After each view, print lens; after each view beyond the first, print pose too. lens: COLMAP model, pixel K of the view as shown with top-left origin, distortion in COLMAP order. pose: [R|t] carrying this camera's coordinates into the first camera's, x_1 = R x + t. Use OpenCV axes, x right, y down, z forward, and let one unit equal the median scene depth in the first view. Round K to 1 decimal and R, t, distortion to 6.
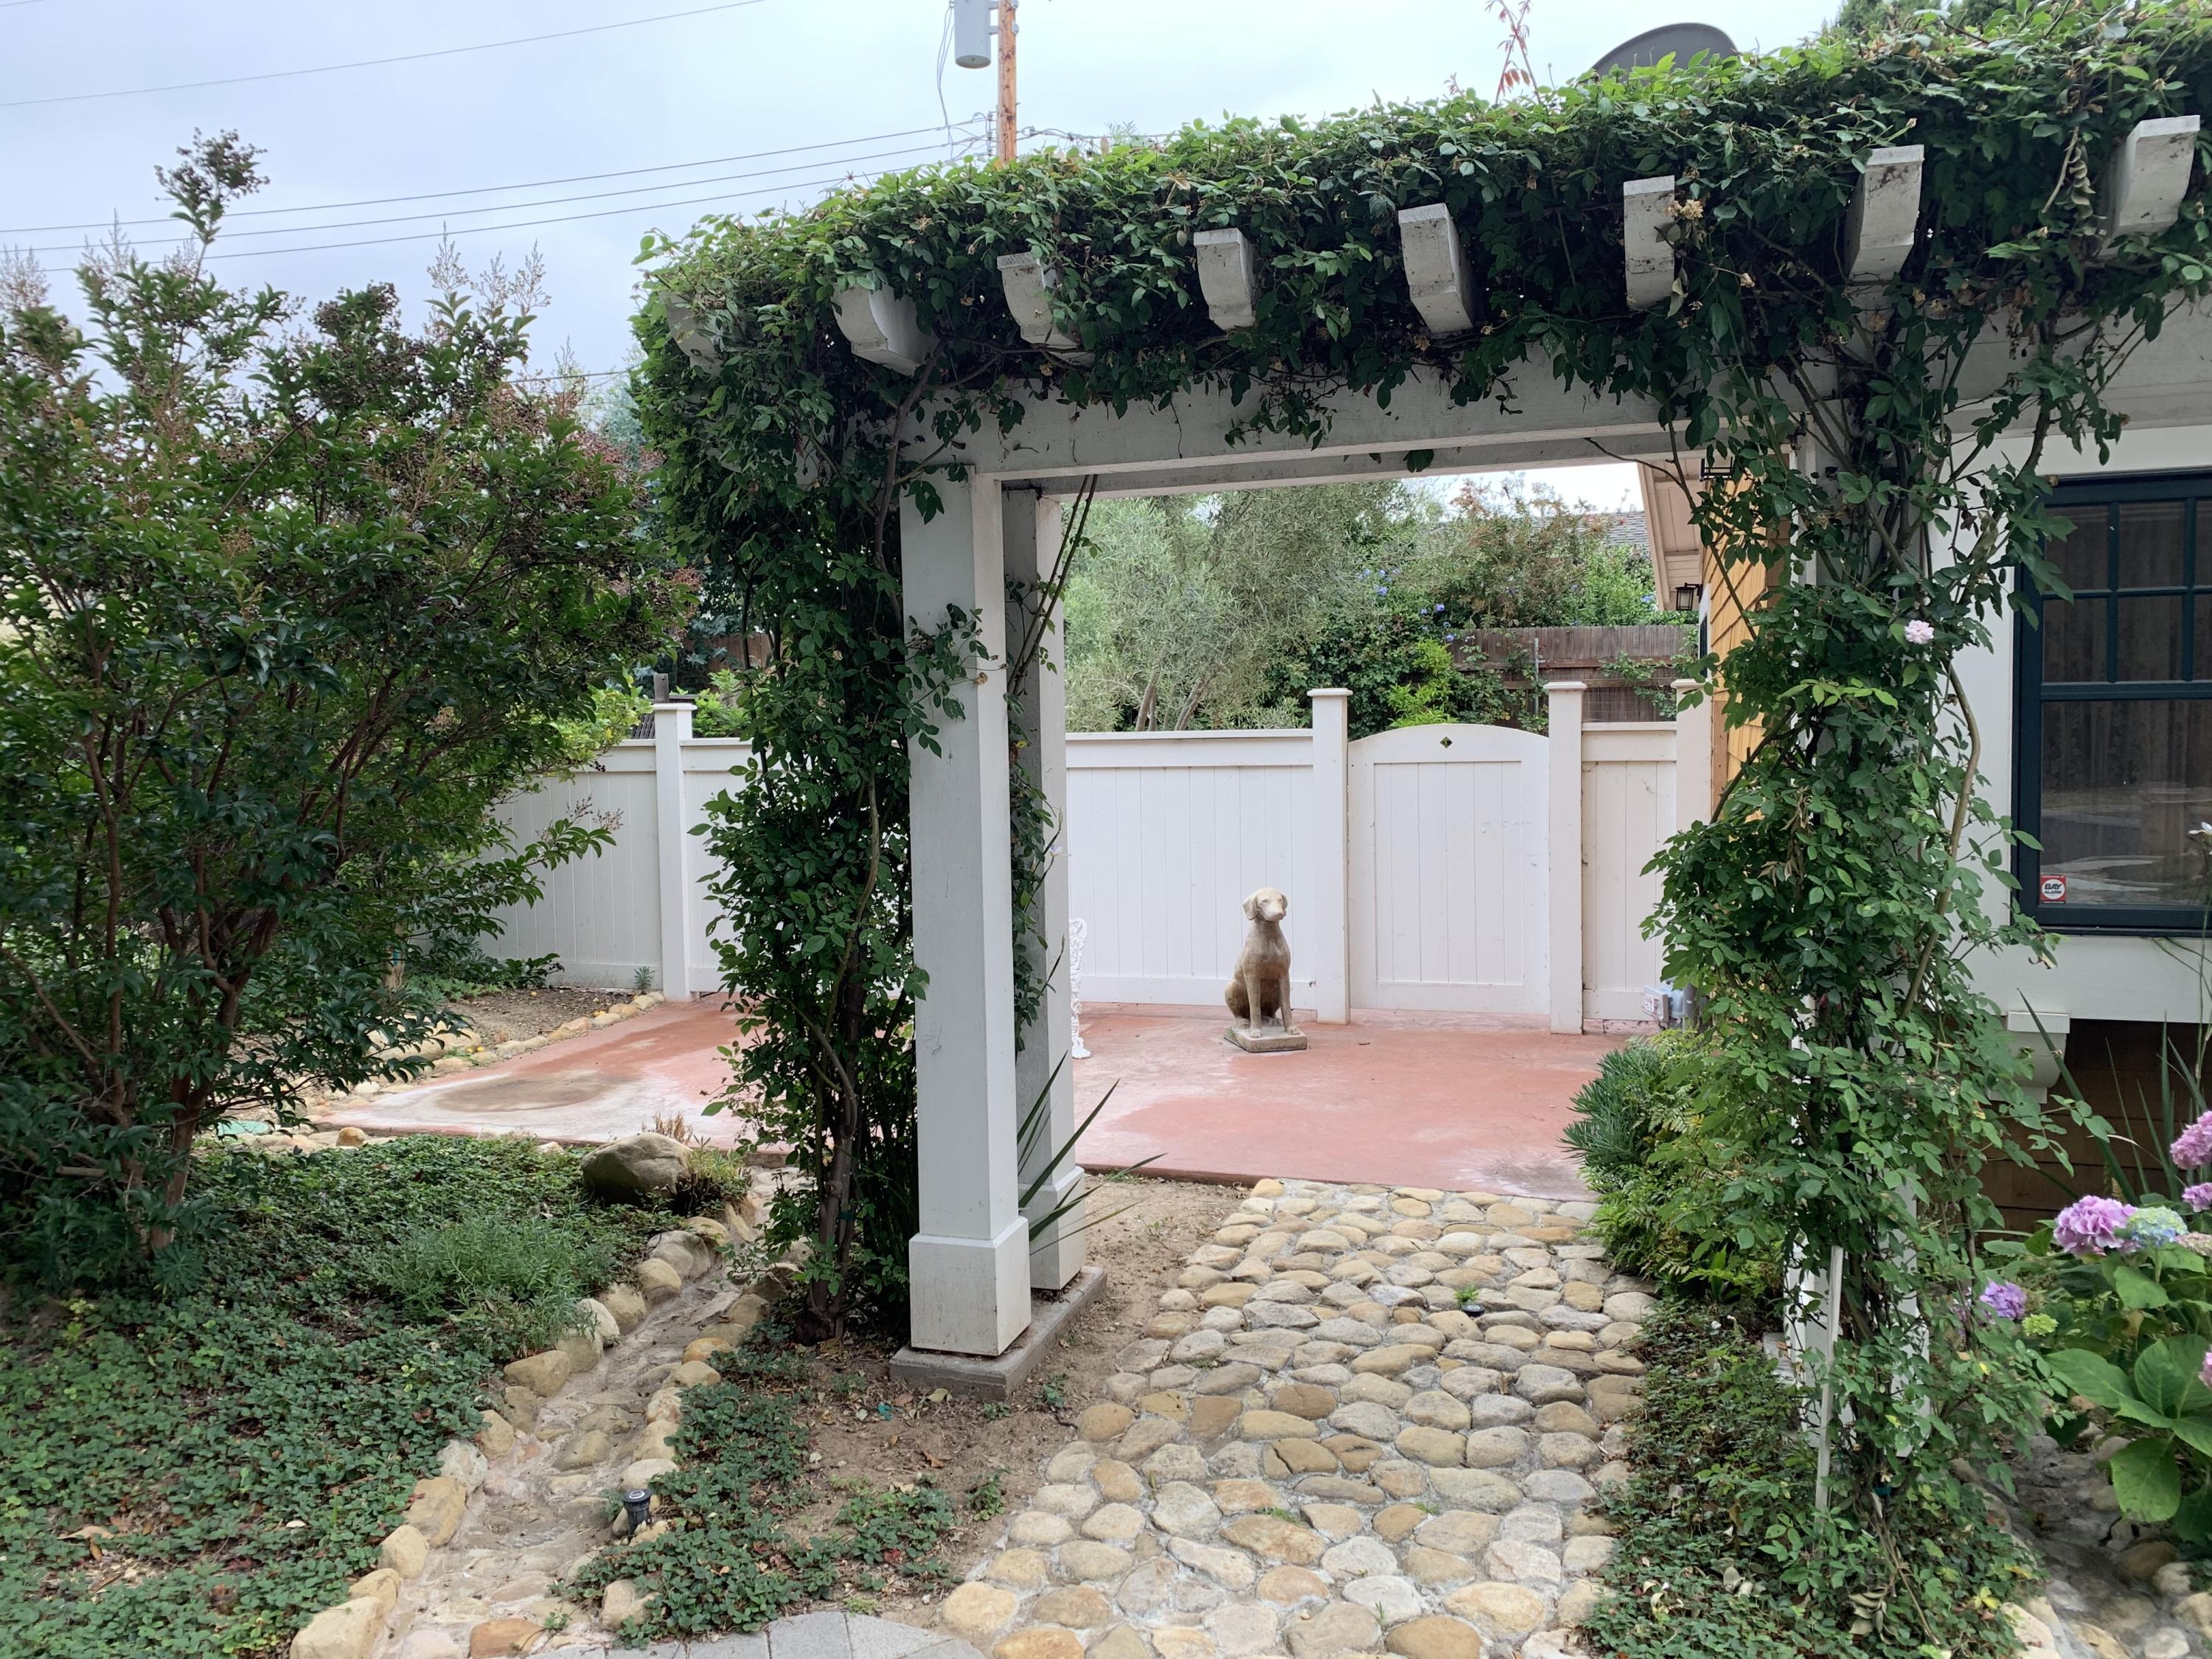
lens RADIAL K [[1681.7, 0, 1106.0], [0, 1681.7, 829.5], [0, 0, 1]] dist [0.054662, -0.071356]
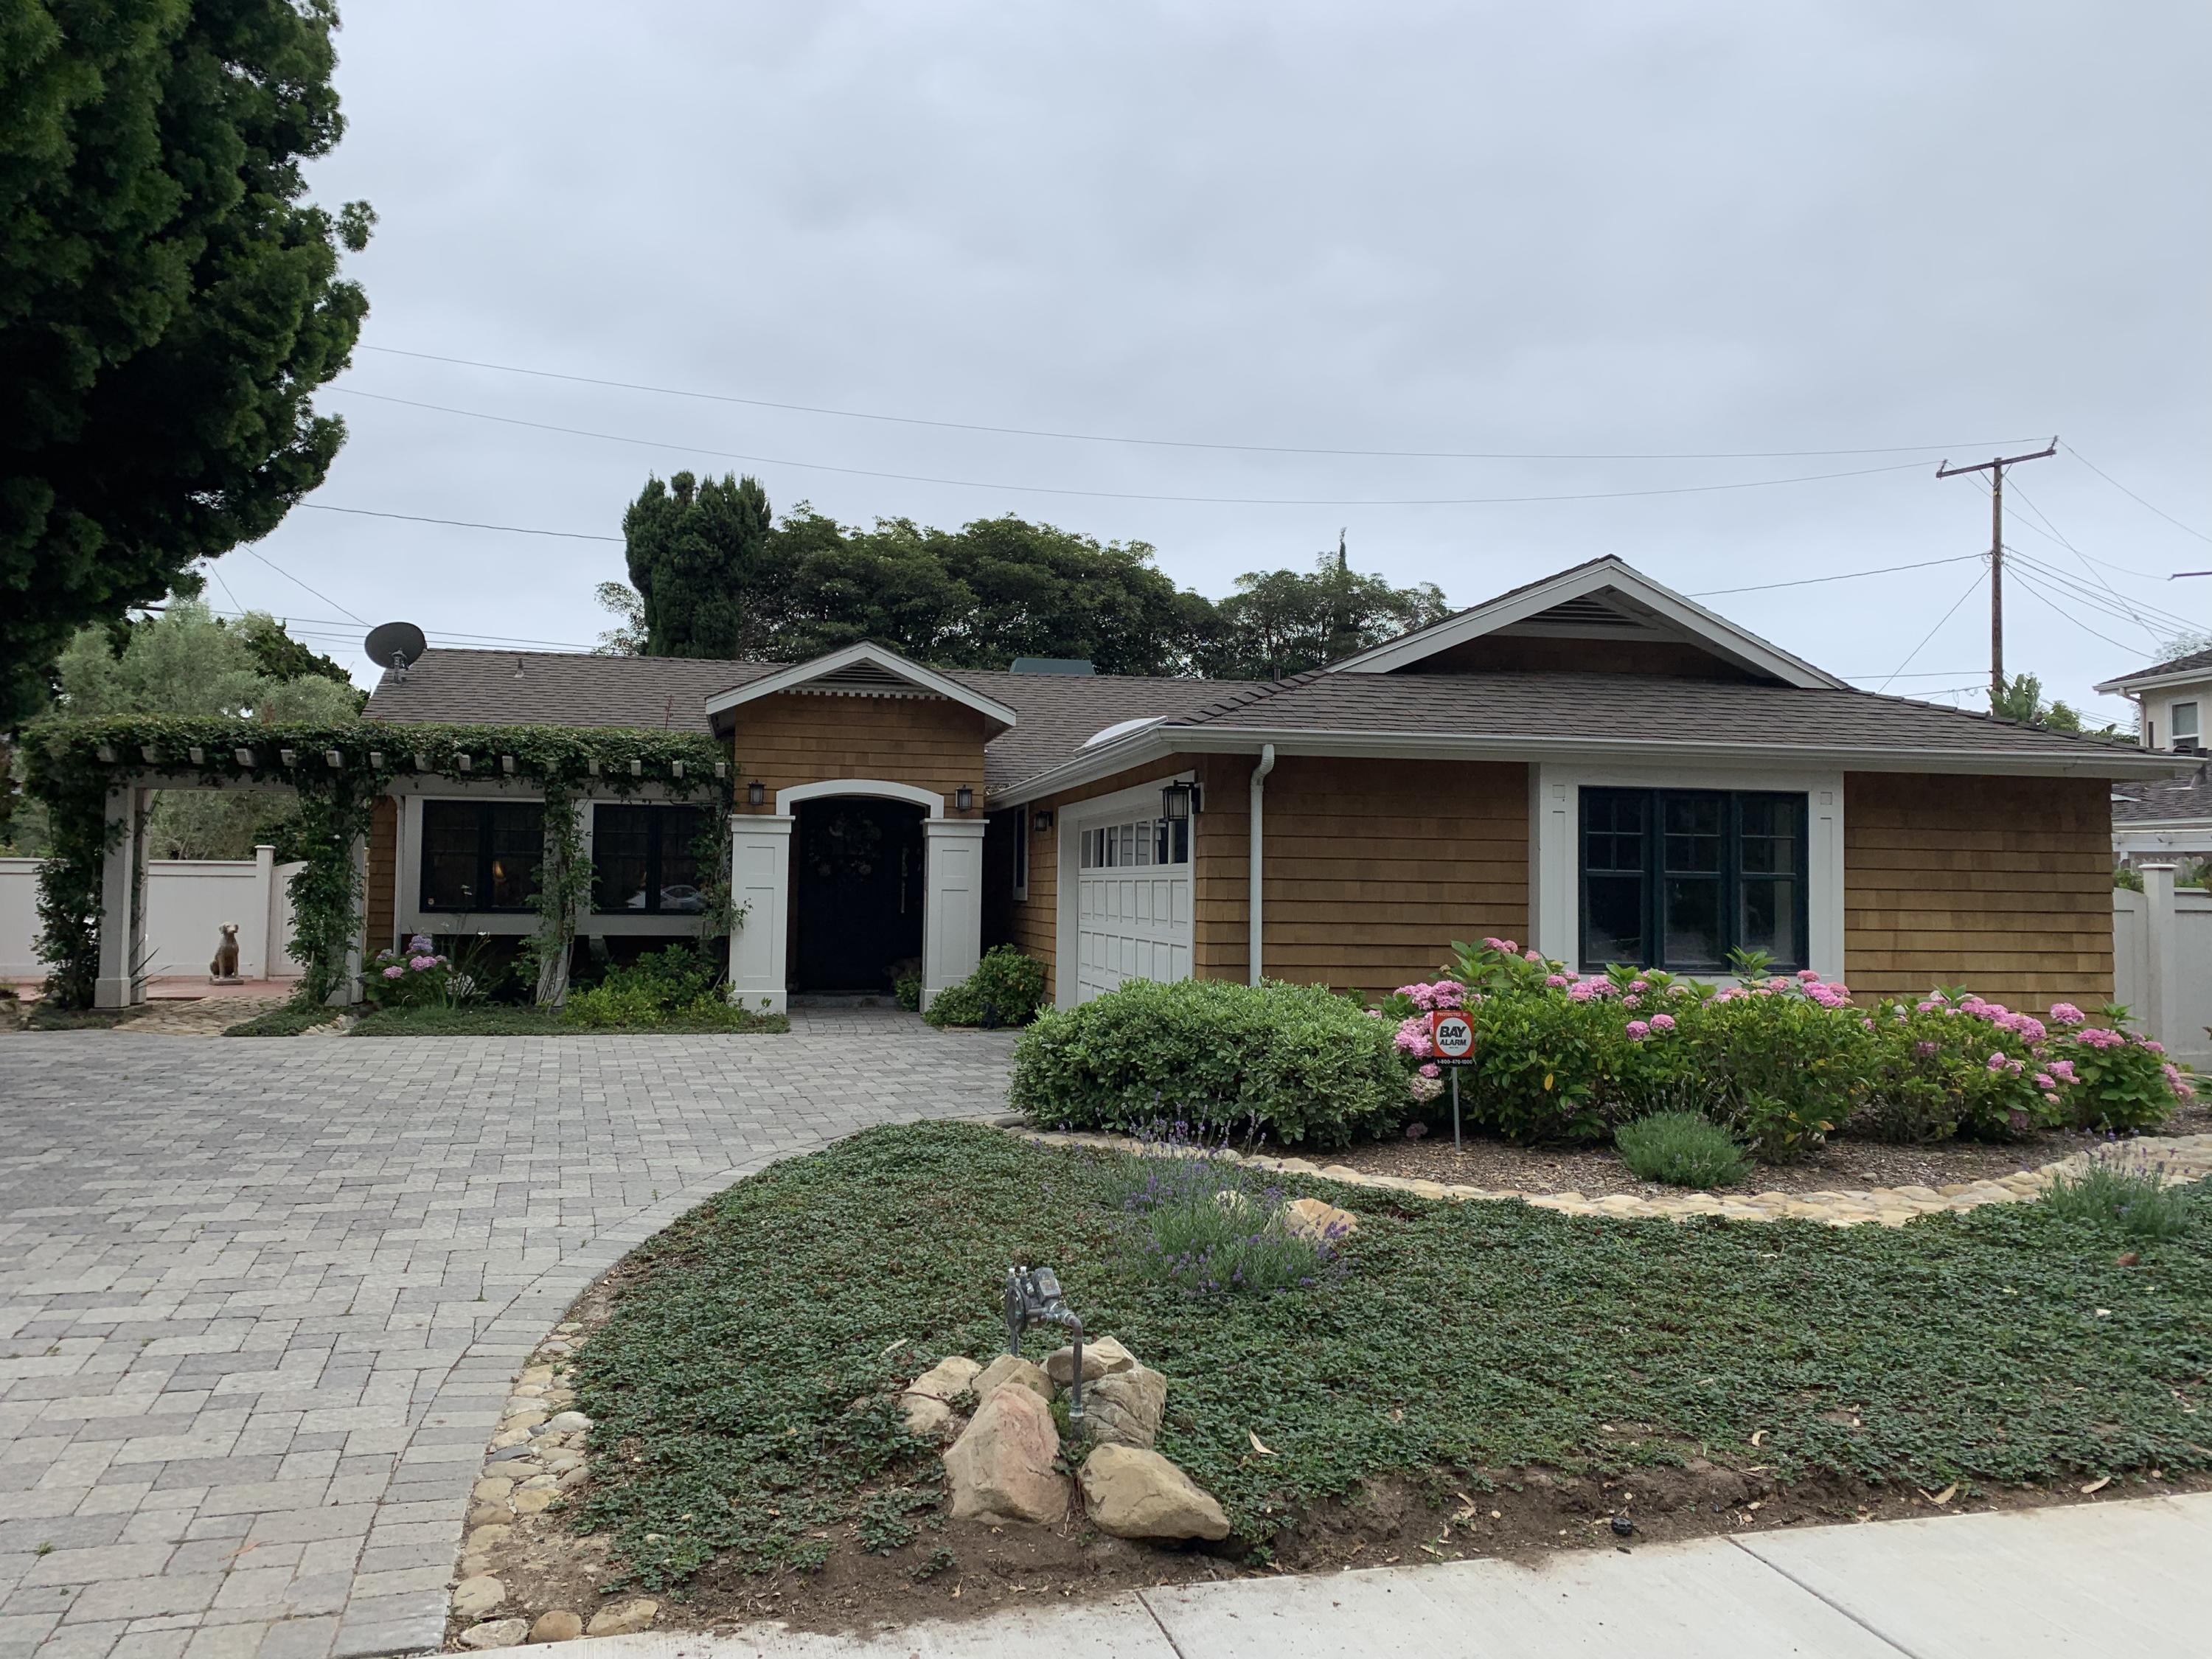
lens RADIAL K [[1681.7, 0, 1106.0], [0, 1681.7, 829.5], [0, 0, 1]] dist [0.054662, -0.071356]
pose [[0.872960, 0.052926, 0.484913, -0.002206], [-0.001807, 0.994440, -0.105286, 0.313622], [-0.487789, 0.091034, 0.868202, -3.635299]]
